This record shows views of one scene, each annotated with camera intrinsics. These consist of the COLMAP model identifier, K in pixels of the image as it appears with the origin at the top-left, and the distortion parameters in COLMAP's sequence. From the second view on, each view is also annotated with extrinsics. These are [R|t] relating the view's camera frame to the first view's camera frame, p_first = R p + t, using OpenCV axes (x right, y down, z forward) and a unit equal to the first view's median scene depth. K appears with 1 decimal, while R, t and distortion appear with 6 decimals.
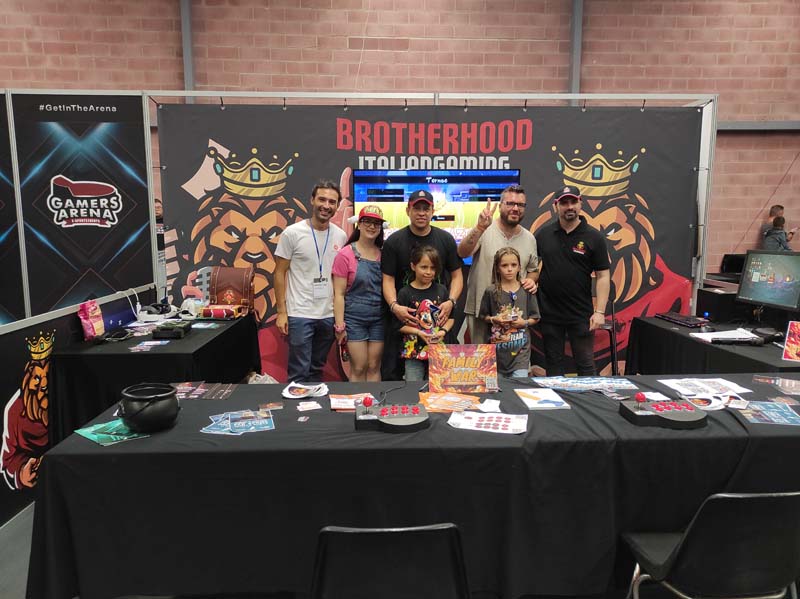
lens RADIAL K [[583.1, 0, 383.6], [0, 583.1, 299.8], [0, 0, 1]] dist [0.032661, -0.010863]
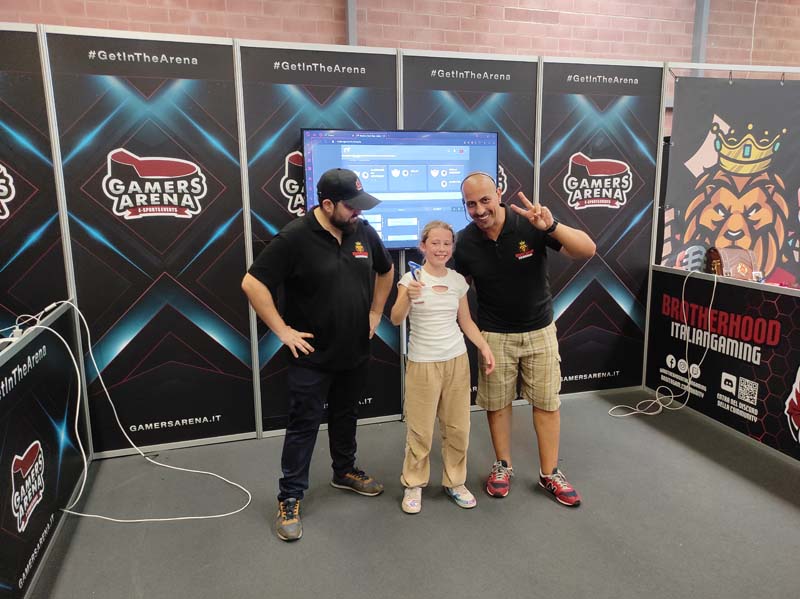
lens RADIAL K [[583.1, 0, 394.3], [0, 583.1, 298.6], [0, 0, 1]] dist [0.032661, -0.010863]
pose [[0.970691, -0.055557, 0.233822, -1.043057], [0.045952, 0.997869, 0.046331, -0.038457], [-0.235898, -0.034228, 0.971175, 0.163403]]
